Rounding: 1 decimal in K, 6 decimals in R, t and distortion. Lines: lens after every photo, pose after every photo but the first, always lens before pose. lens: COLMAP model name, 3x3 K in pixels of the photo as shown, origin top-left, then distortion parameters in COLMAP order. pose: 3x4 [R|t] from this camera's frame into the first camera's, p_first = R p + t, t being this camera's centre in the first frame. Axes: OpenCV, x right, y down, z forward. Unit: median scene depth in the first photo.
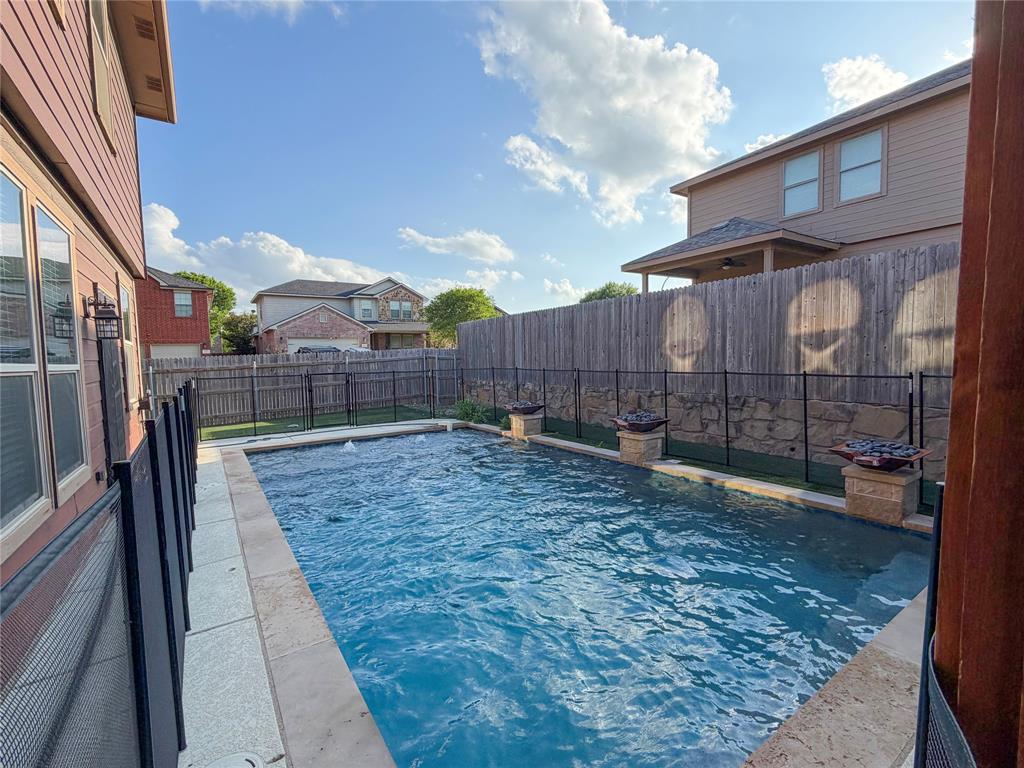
lens RADIAL K [[450.2, 0, 503.9], [0, 450.2, 390.1], [0, 0, 1]] dist [-0.003339, -0.000683]
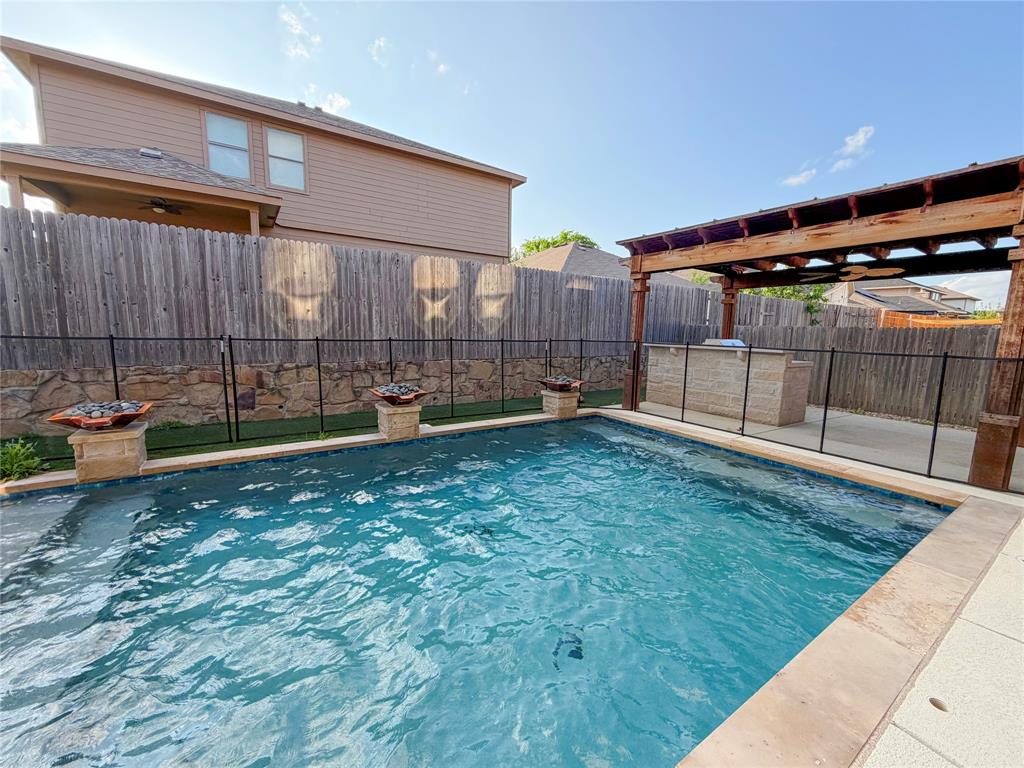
lens RADIAL K [[402.3, 0, 504.8], [0, 402.3, 379.5], [0, 0, 1]] dist [-0.002390, -0.000205]
pose [[0.018743, -0.113924, 0.993313, -0.380109], [0.039940, 0.992779, 0.113109, -0.035564], [-0.999026, 0.037553, 0.023158, 0.566576]]
